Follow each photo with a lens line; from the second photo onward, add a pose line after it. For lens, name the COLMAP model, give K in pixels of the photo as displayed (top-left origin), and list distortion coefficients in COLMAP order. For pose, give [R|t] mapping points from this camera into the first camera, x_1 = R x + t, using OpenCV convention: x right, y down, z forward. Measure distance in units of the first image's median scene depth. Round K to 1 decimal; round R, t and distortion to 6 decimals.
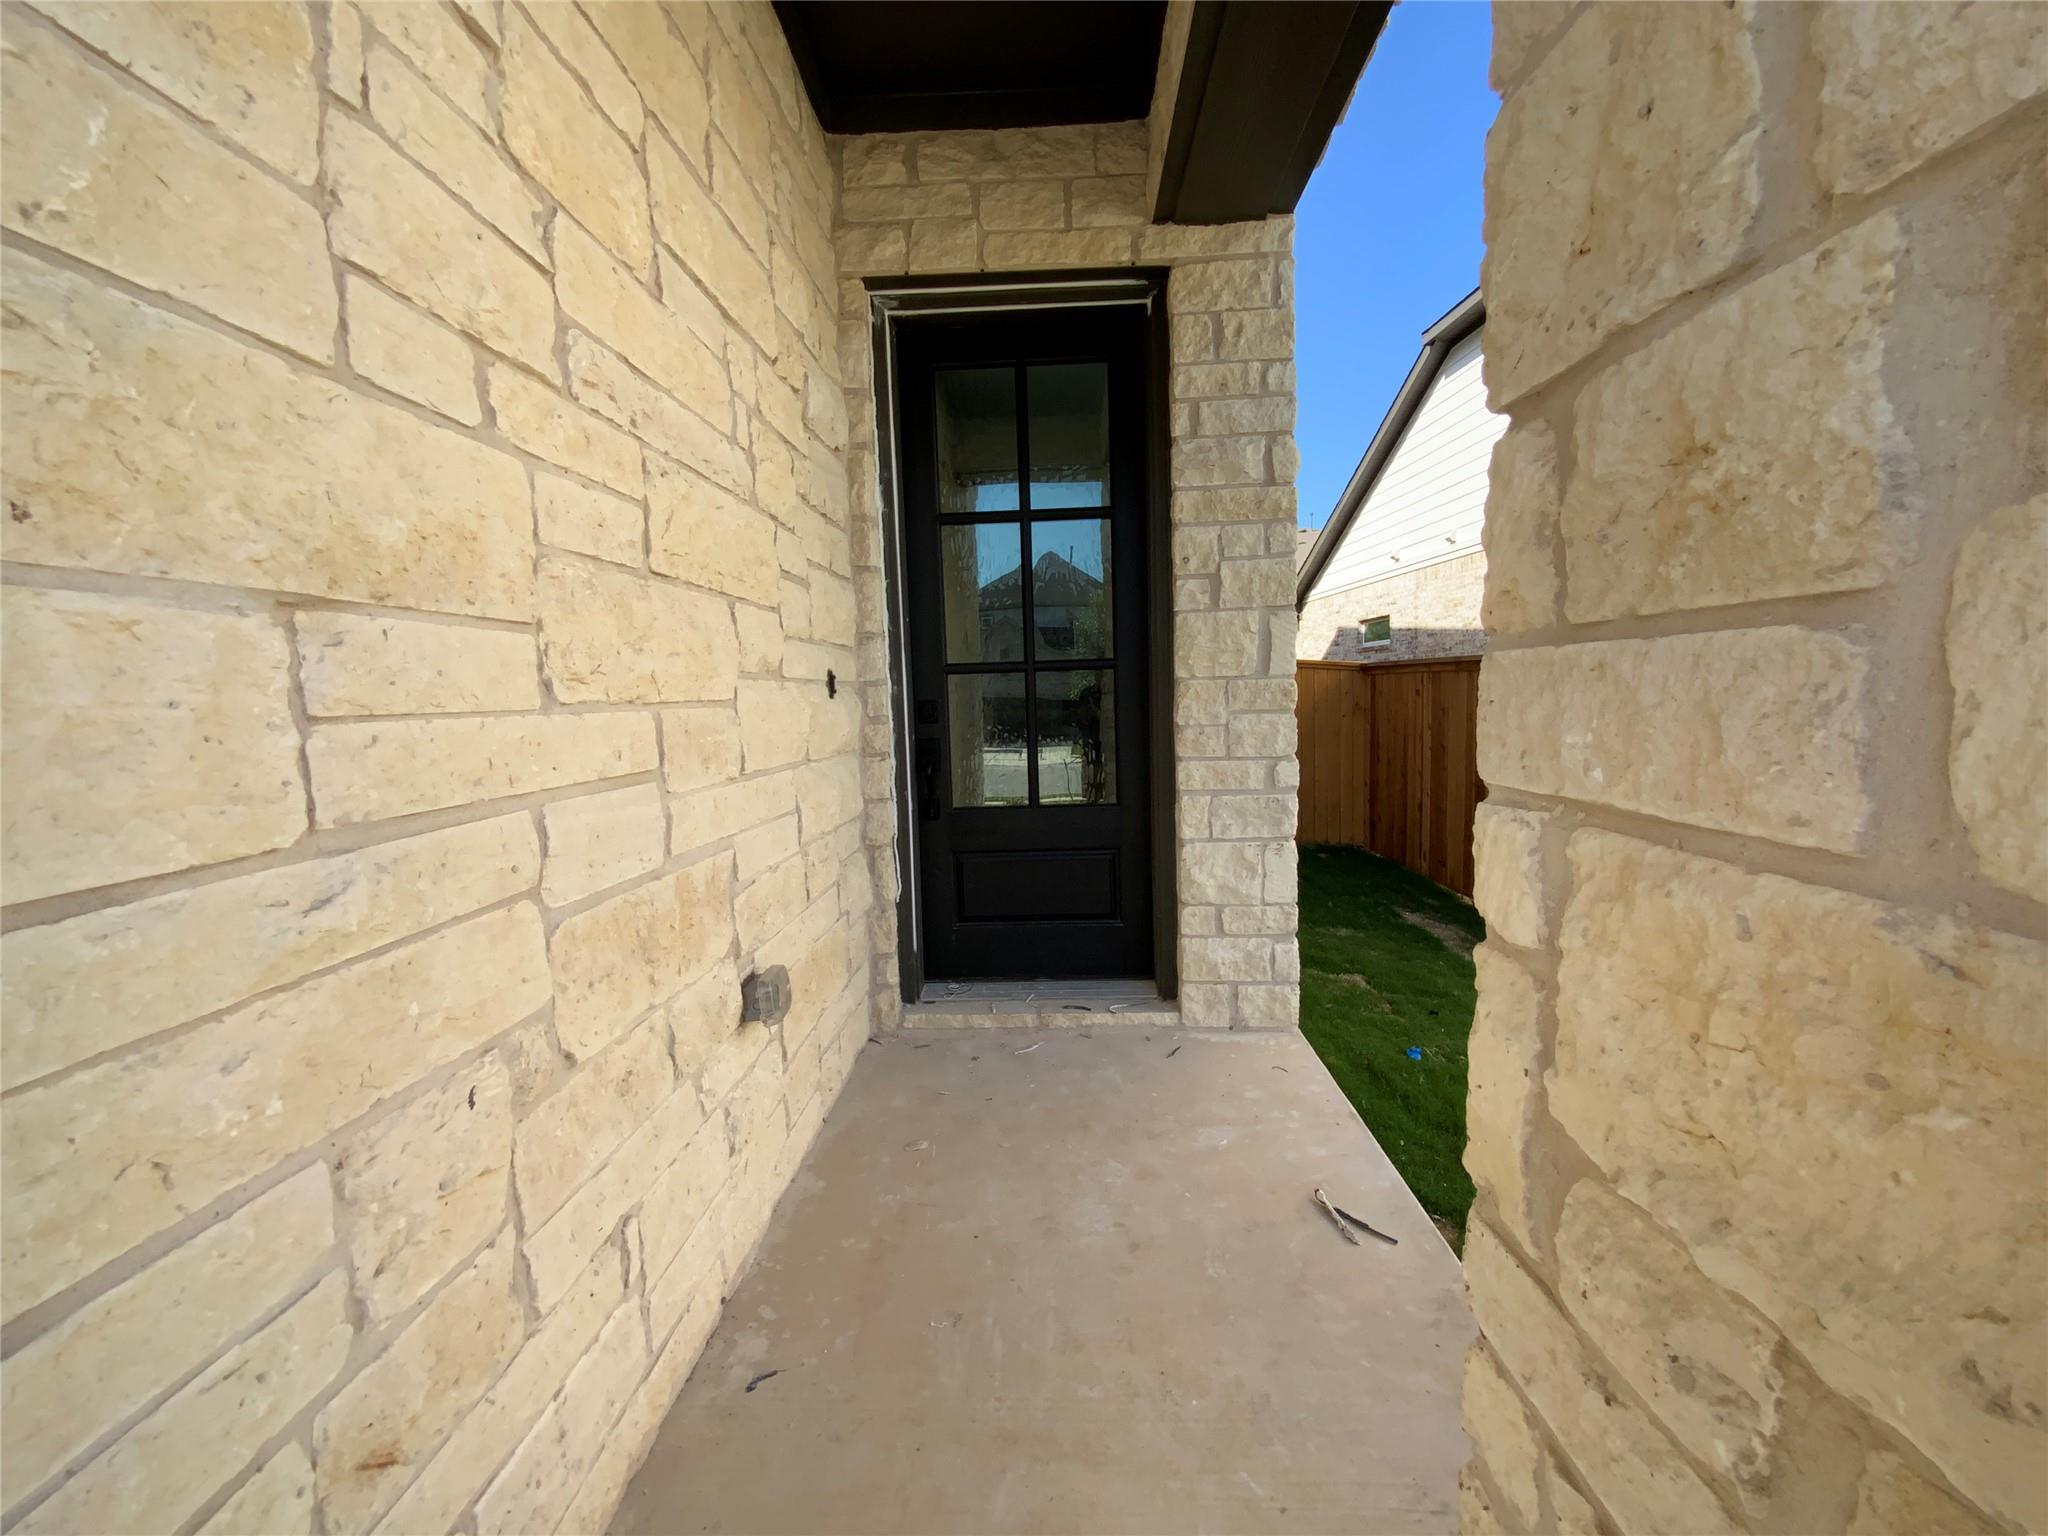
lens RADIAL K [[830.6, 0, 1025.9], [0, 830.6, 765.3], [0, 0, 1]] dist [0.013860, -0.015407]
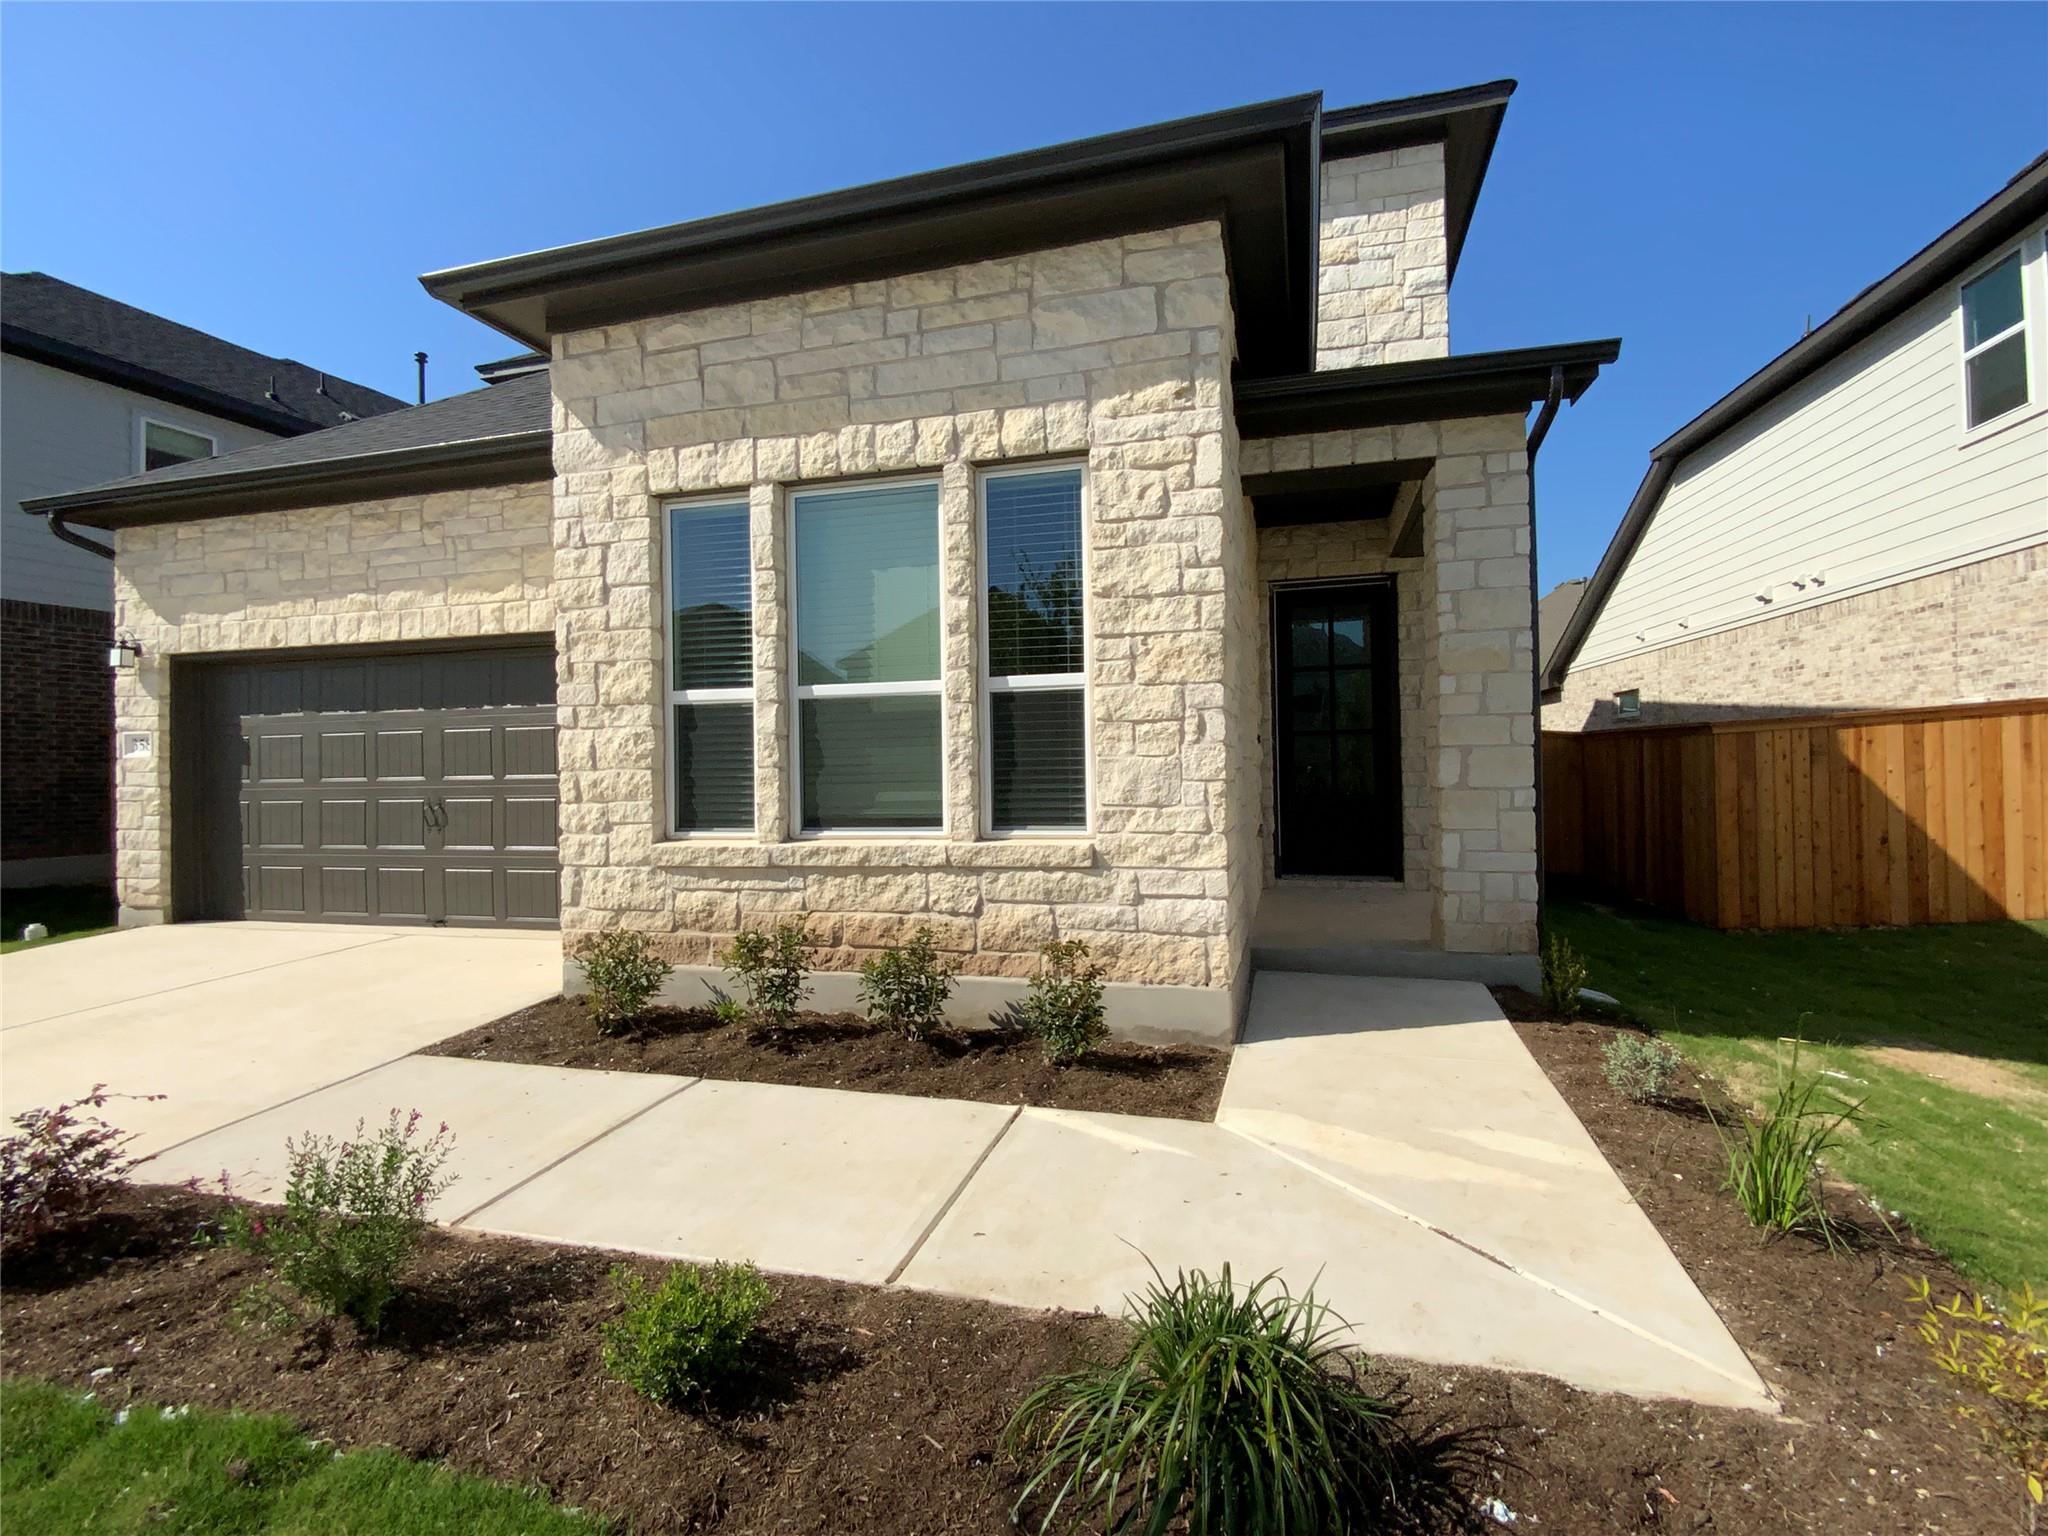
lens RADIAL K [[961.3, 0, 1024.0], [0, 961.3, 768.0], [0, 0, 1]] dist [-0.013219, -0.000513]
pose [[0.971345, 0.011314, -0.237405, -0.216800], [-0.031530, 0.996172, -0.081533, 0.241939], [0.235574, 0.086682, 0.967983, -1.917686]]
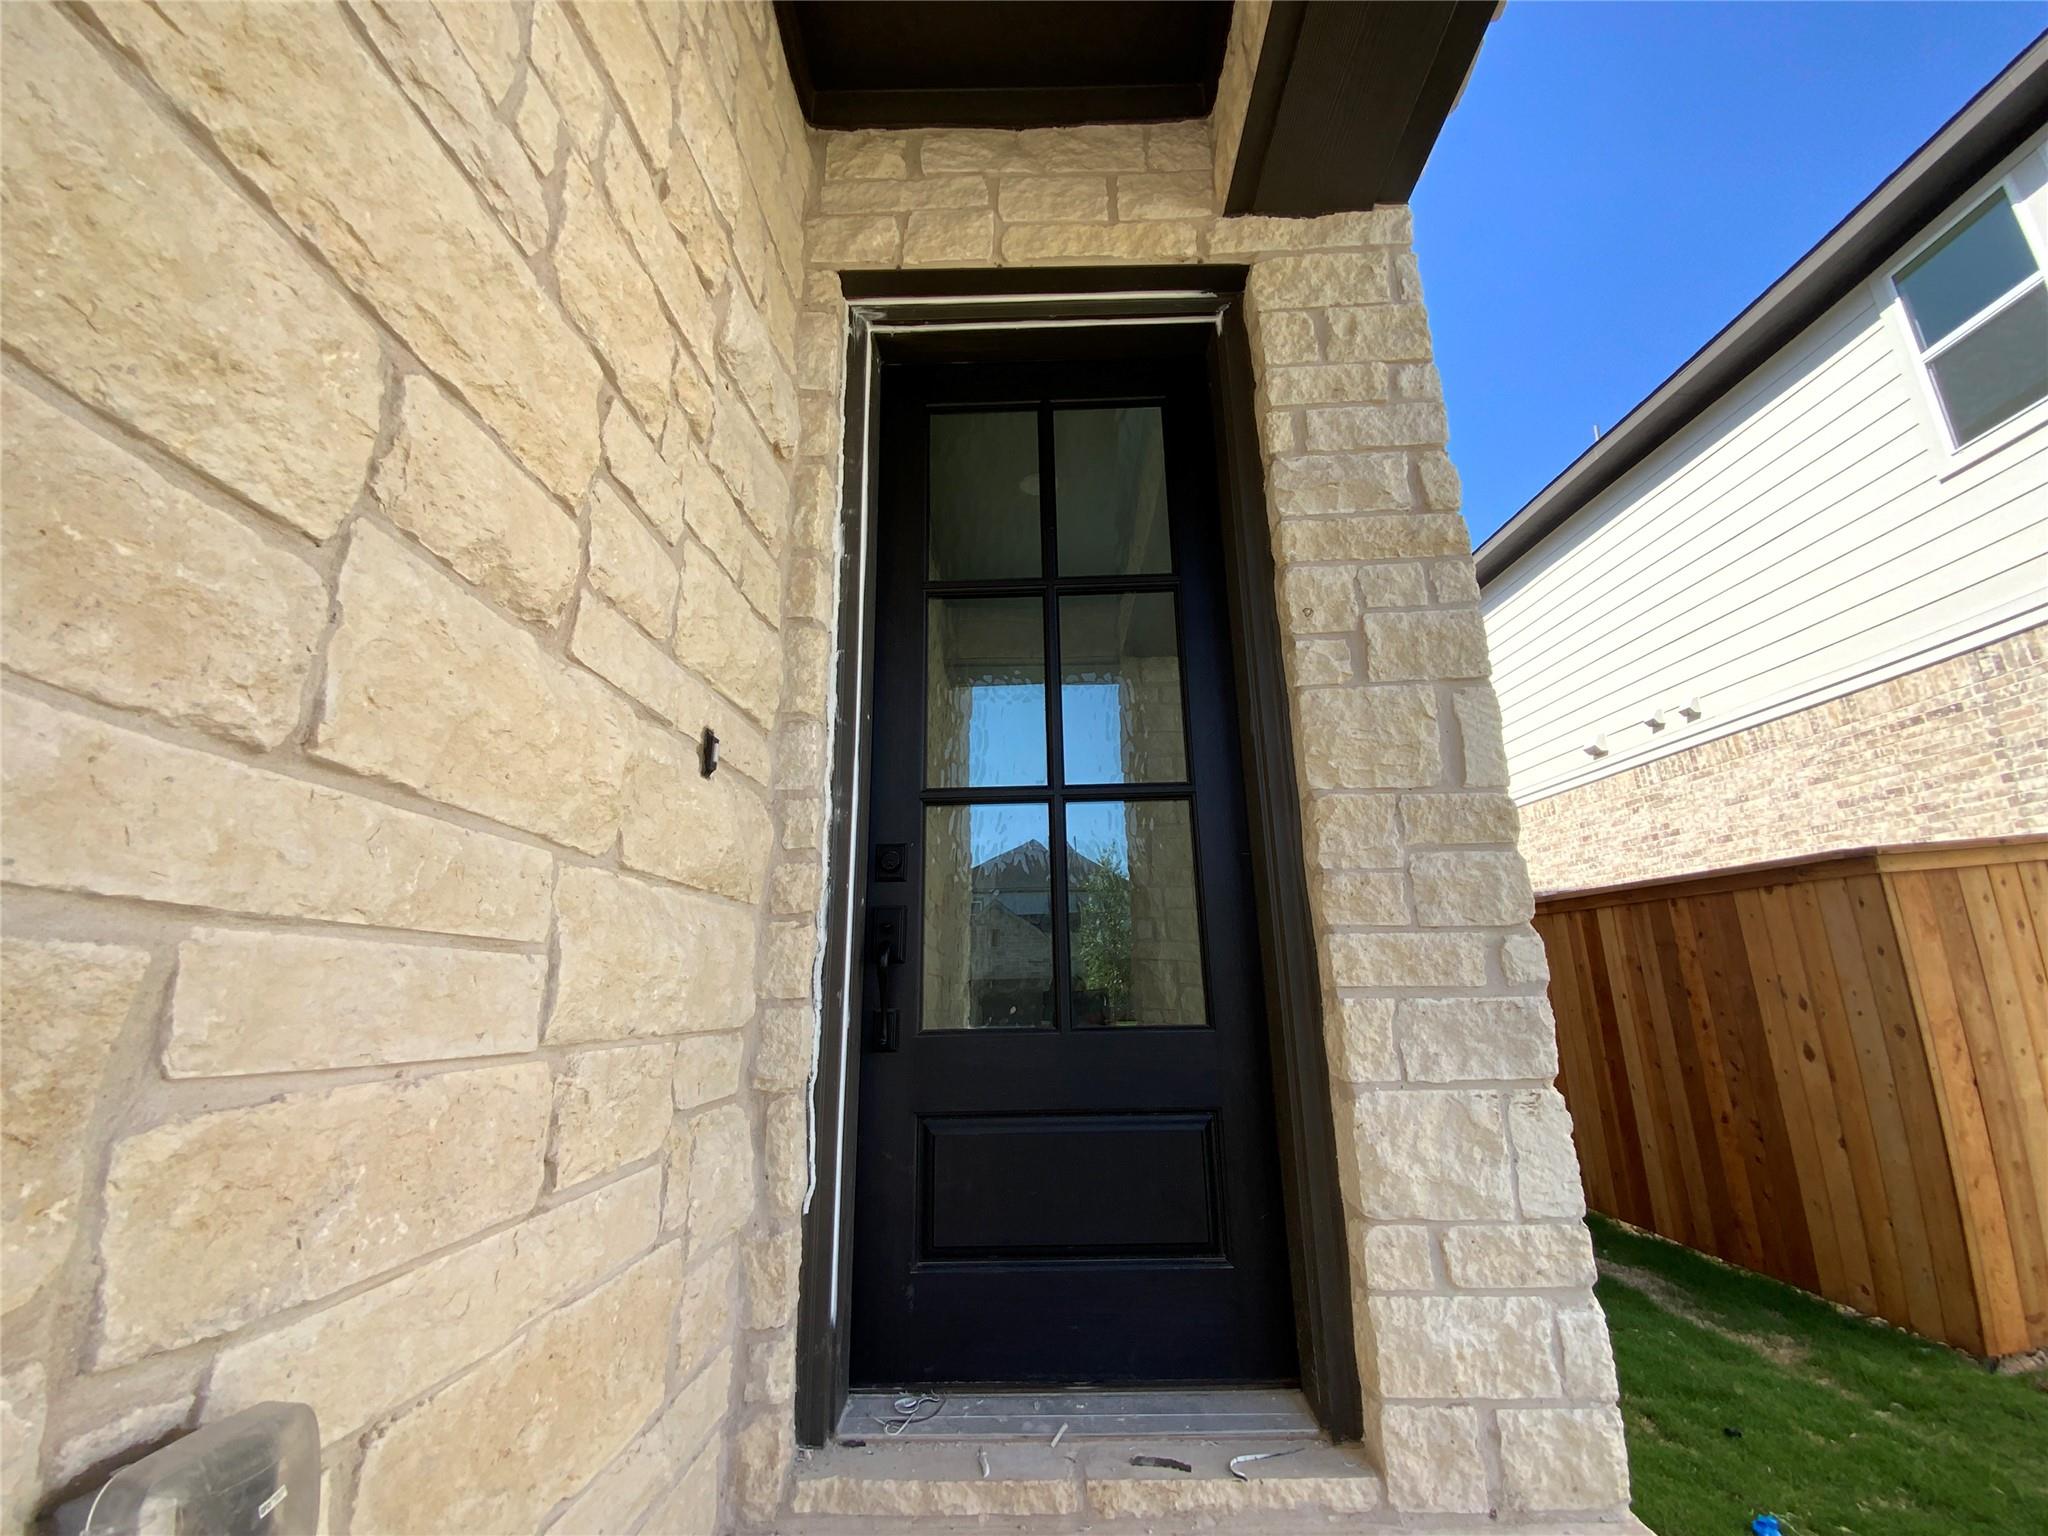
lens RADIAL K [[830.6, 0, 1025.9], [0, 830.6, 765.3], [0, 0, 1]] dist [0.013860, -0.015407]
pose [[0.999724, 0.017216, 0.015983, -0.032133], [-0.010685, 0.939175, -0.343272, 0.084815], [-0.020921, 0.343007, 0.939100, 0.439146]]
